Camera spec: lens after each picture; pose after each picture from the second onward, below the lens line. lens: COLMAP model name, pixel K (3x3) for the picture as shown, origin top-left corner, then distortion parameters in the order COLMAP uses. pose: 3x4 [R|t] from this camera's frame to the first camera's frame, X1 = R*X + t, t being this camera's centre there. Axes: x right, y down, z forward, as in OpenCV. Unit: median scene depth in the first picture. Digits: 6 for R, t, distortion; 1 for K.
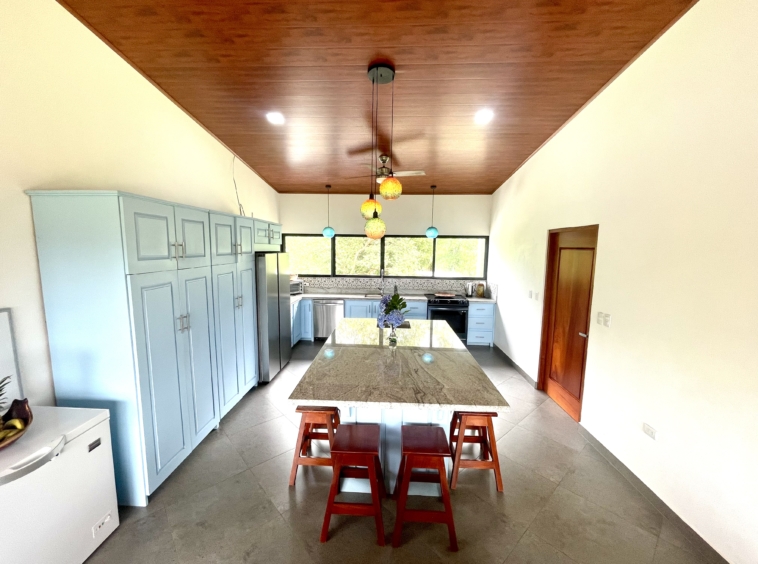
lens RADIAL K [[308.2, 0, 376.0], [0, 308.2, 282.1], [0, 0, 1]] dist [0.001443, 0.000366]
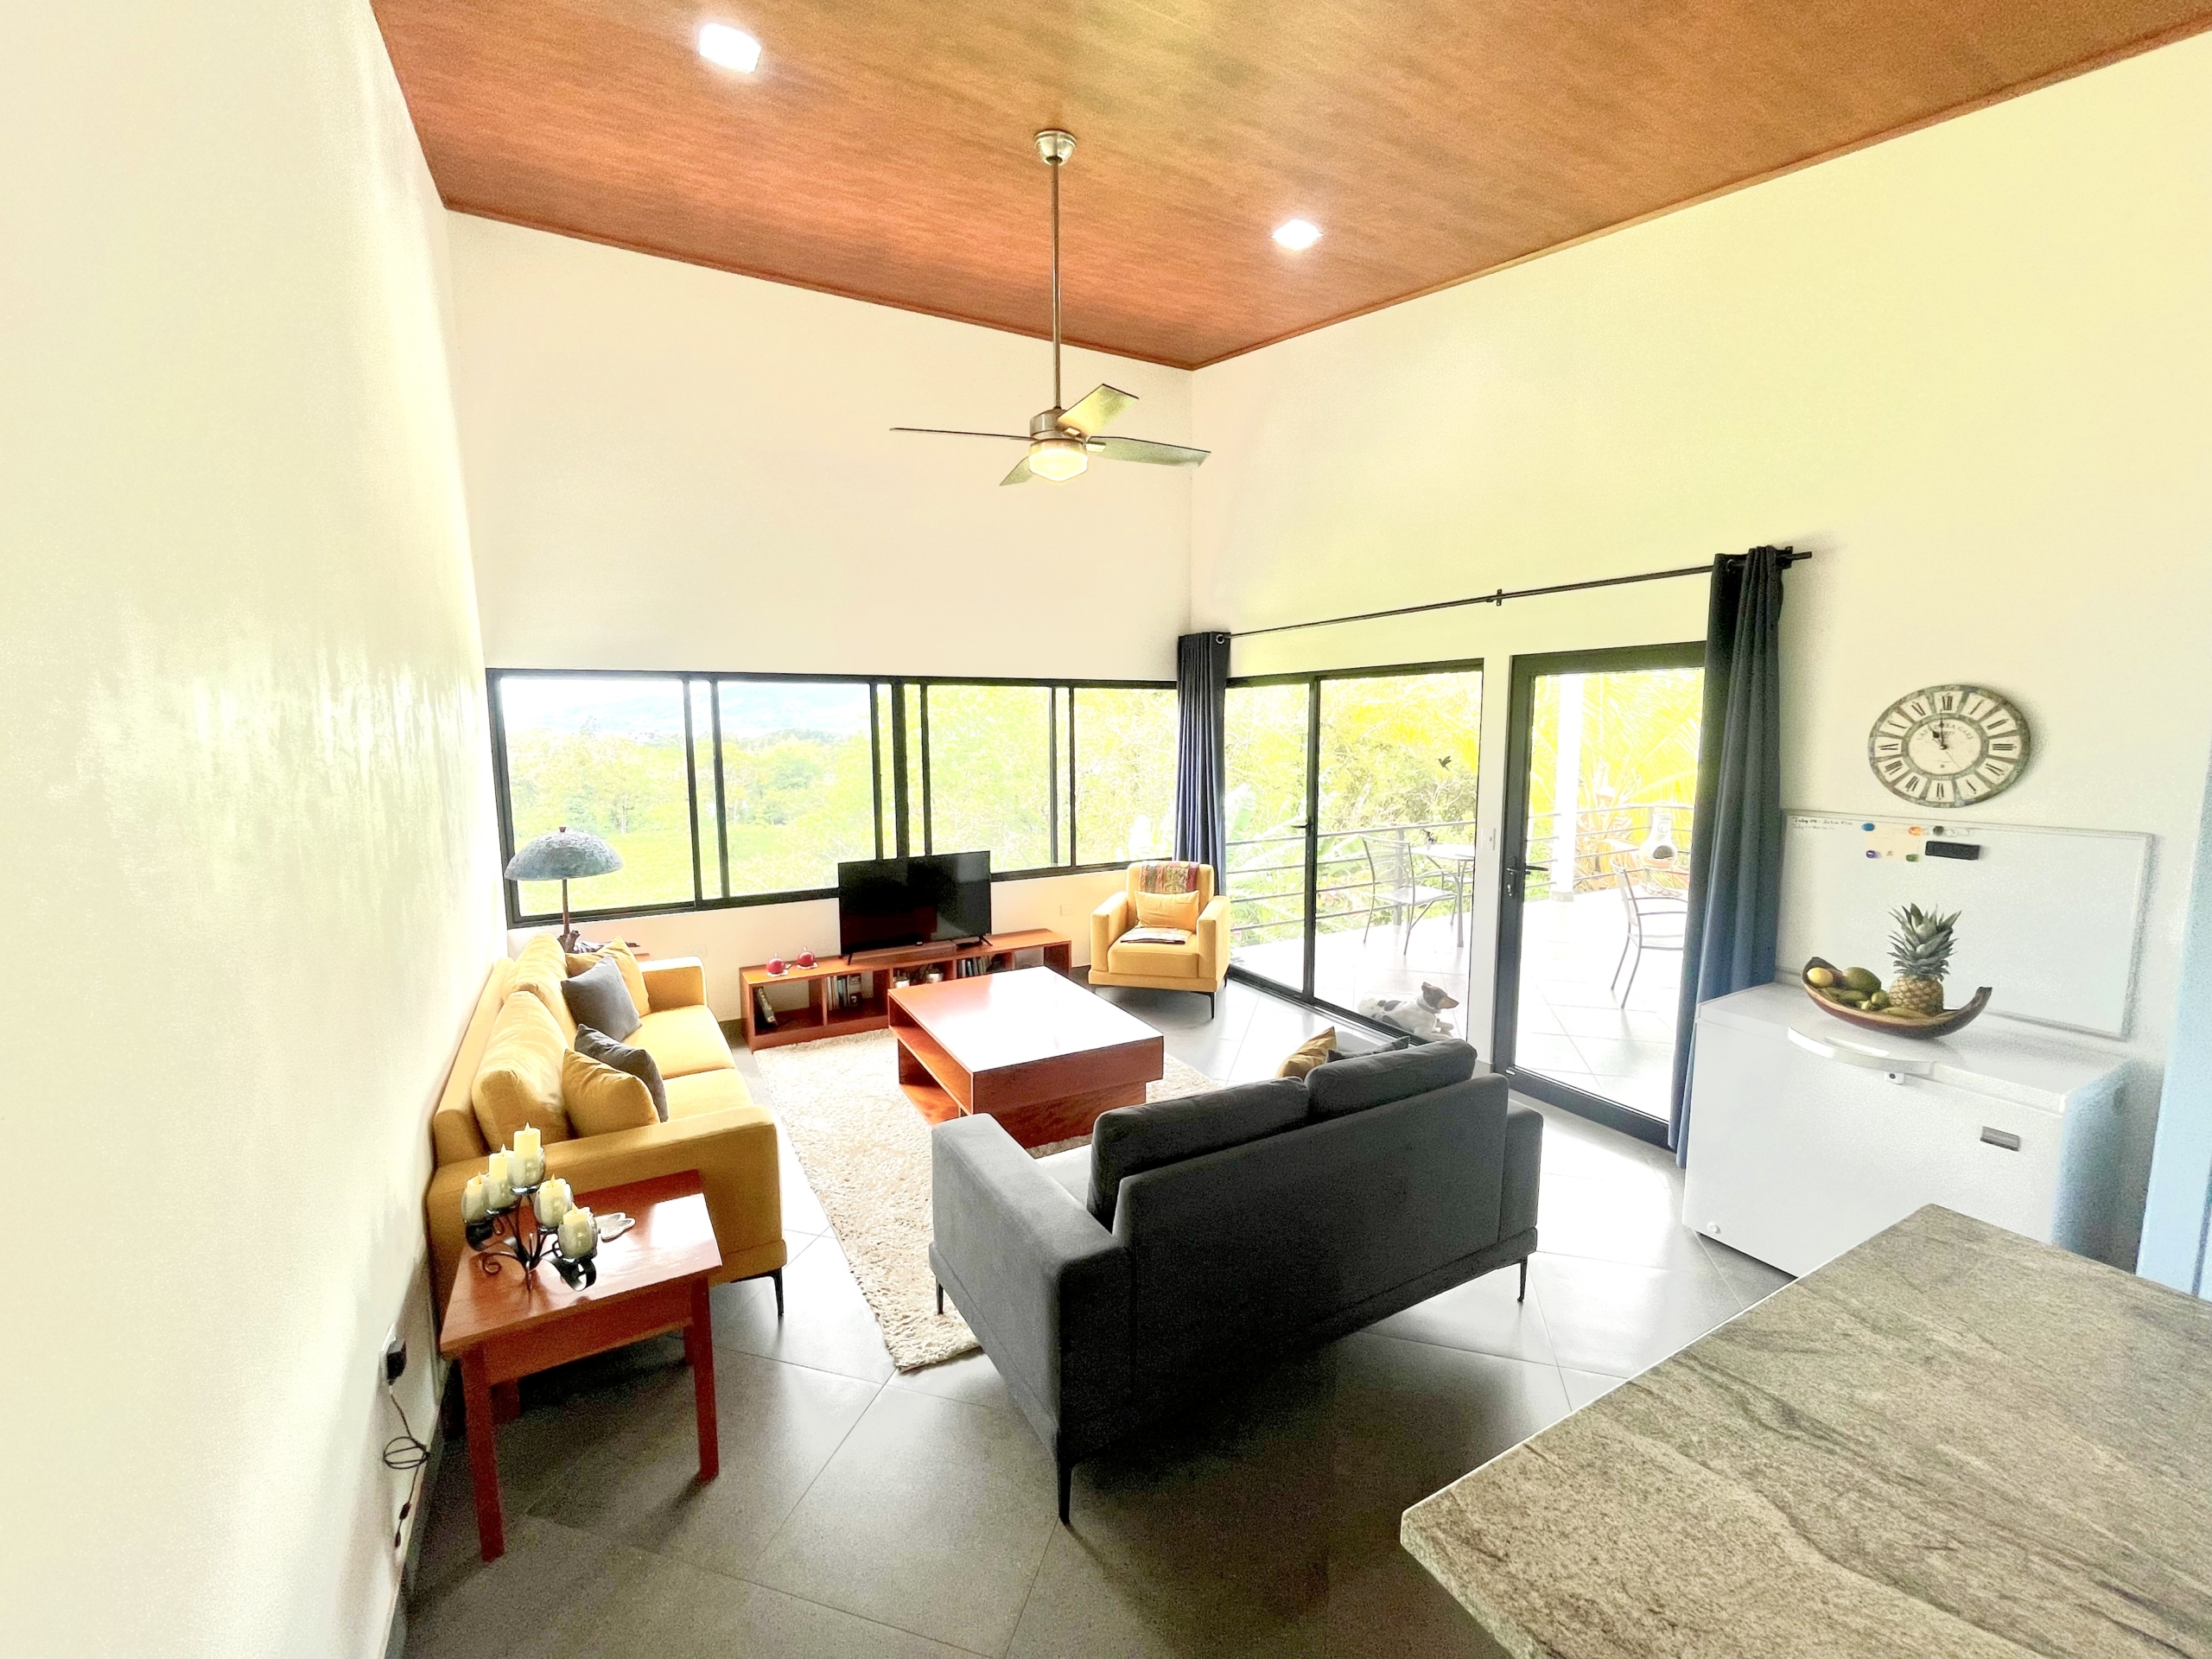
lens RADIAL K [[903.9, 0, 1099.5], [0, 903.9, 835.1], [0, 0, 1]] dist [-0.000432, 0.000133]
pose [[-0.848685, 0.057956, -0.525713, 0.455035], [-0.064696, 0.975138, 0.211944, -0.052855], [0.524927, 0.213885, -0.823836, 0.675336]]
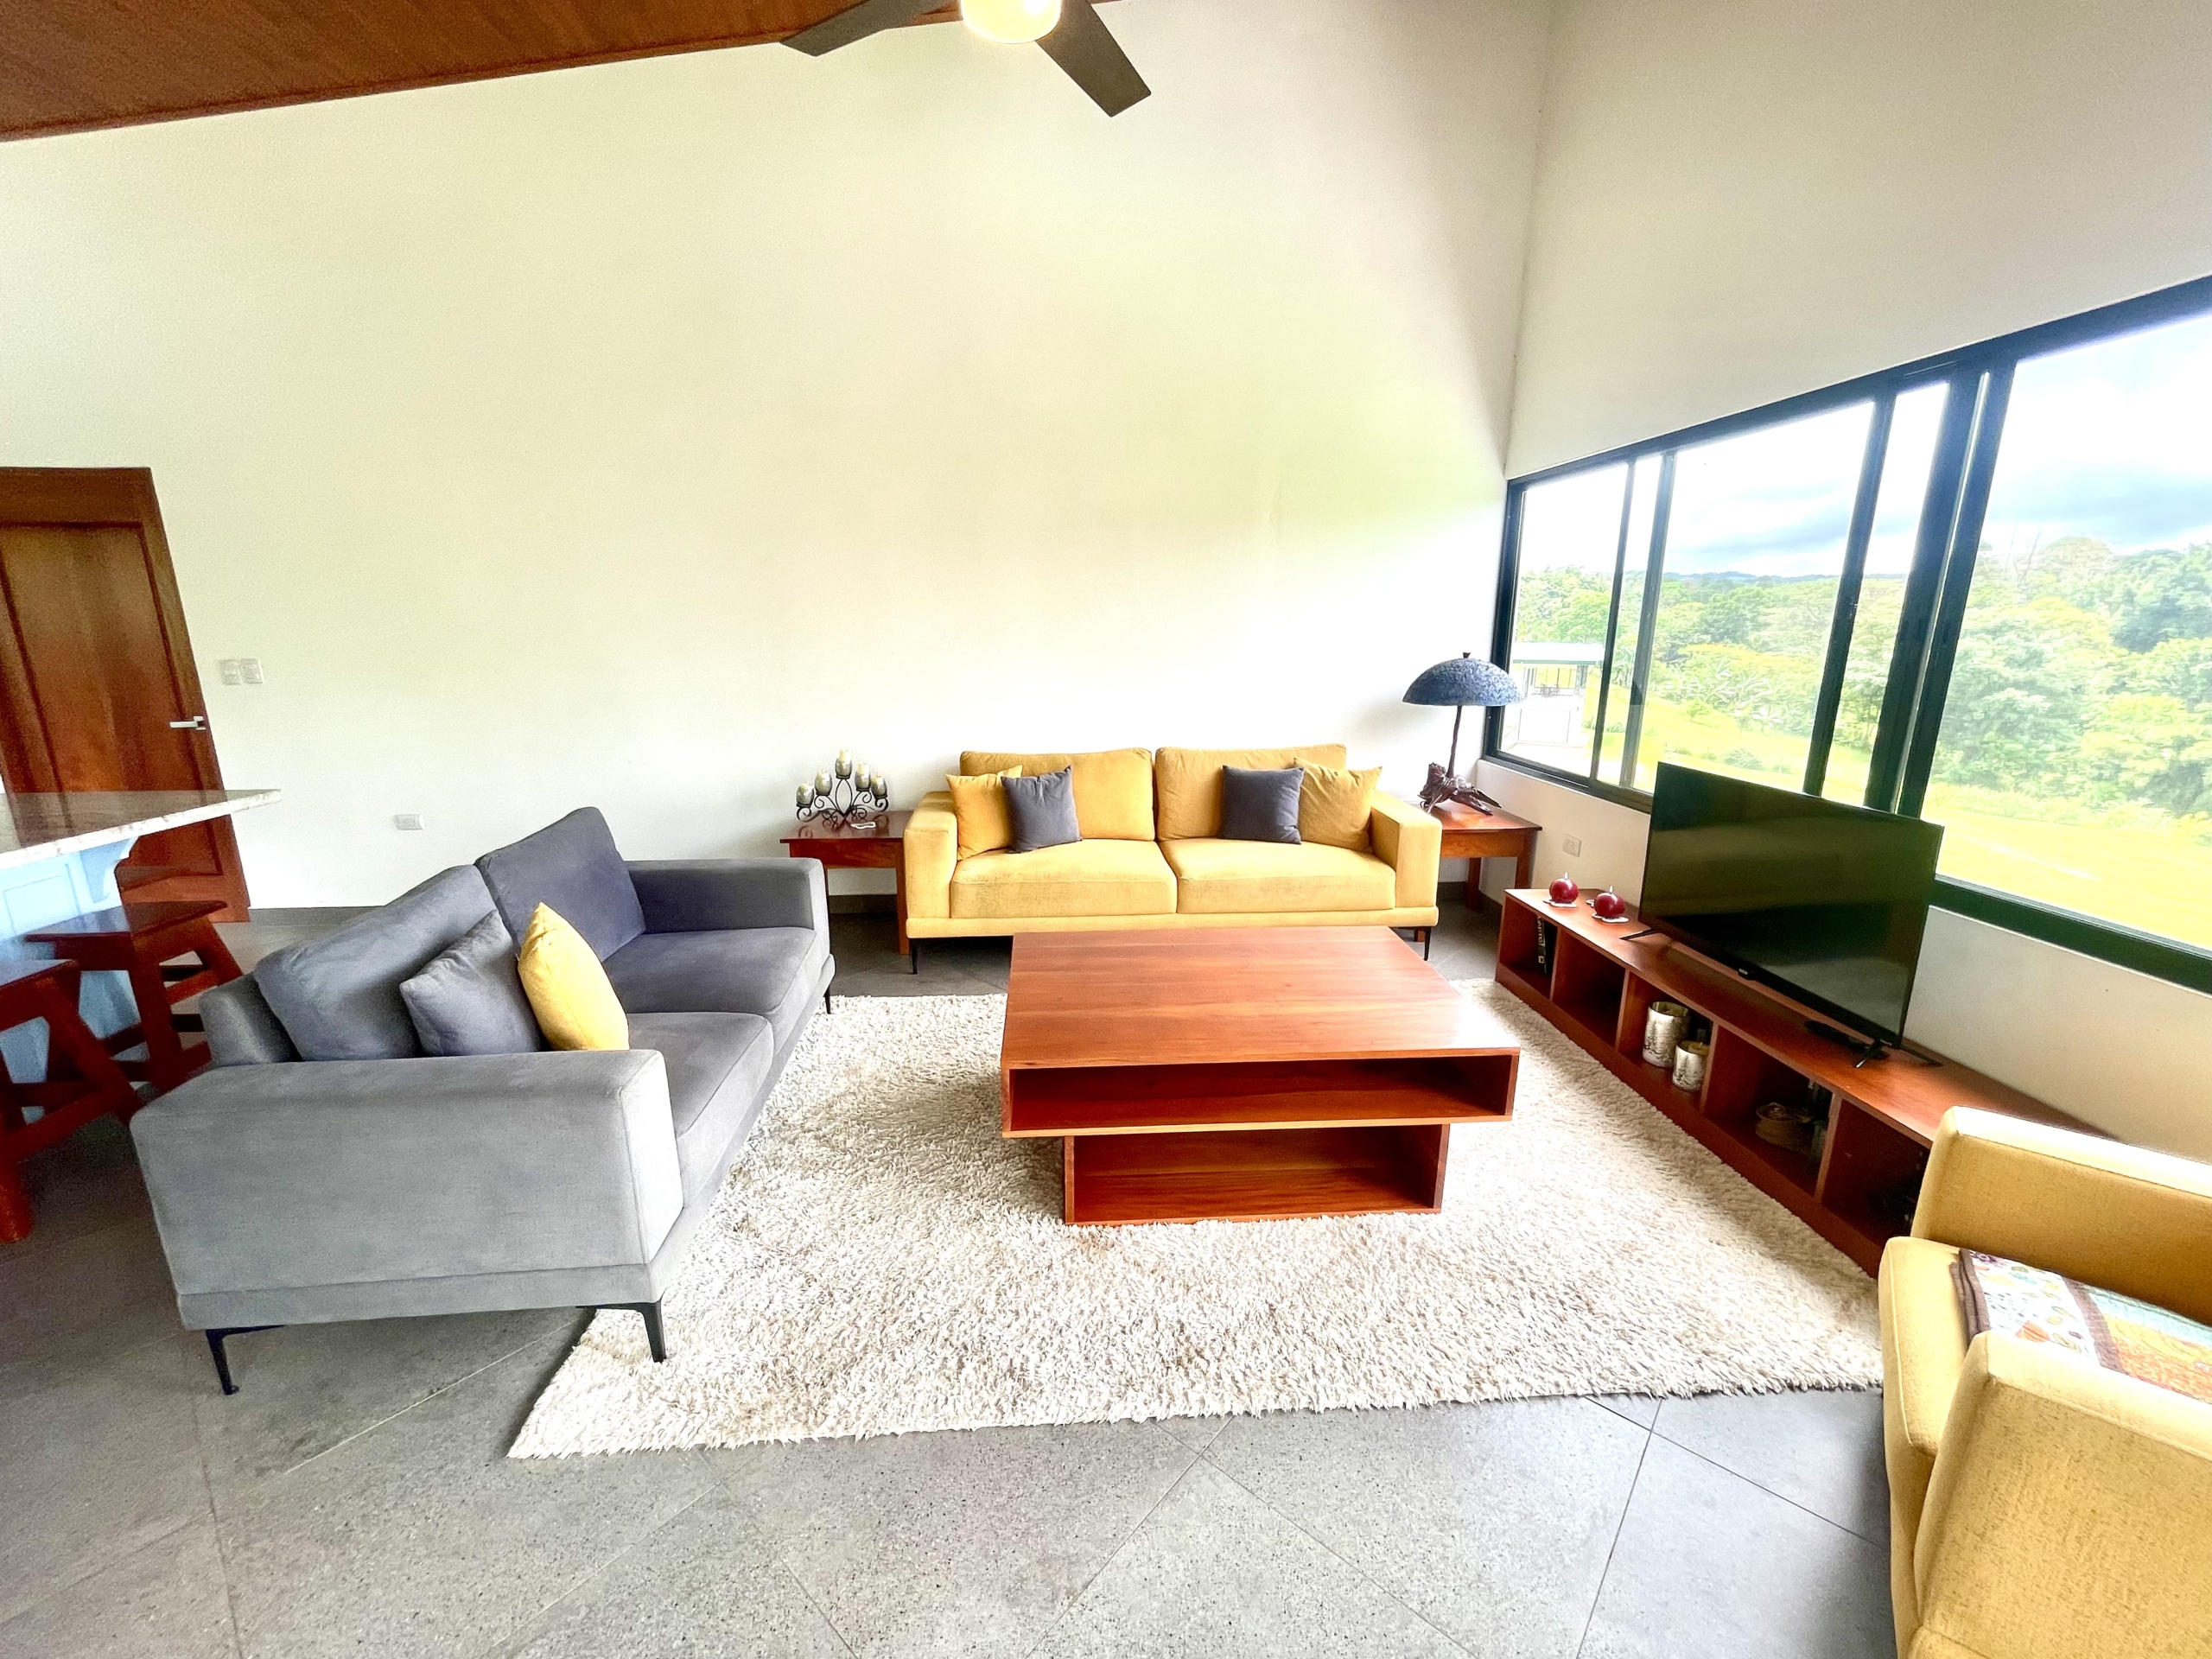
lens RADIAL K [[903.9, 0, 1099.5], [0, 903.9, 835.1], [0, 0, 1]] dist [-0.000432, 0.000133]
pose [[-0.115820, -0.243775, 0.962891, -0.708683], [0.113070, 0.959878, 0.256612, 0.124184], [-0.986813, 0.138595, -0.083610, -0.166662]]
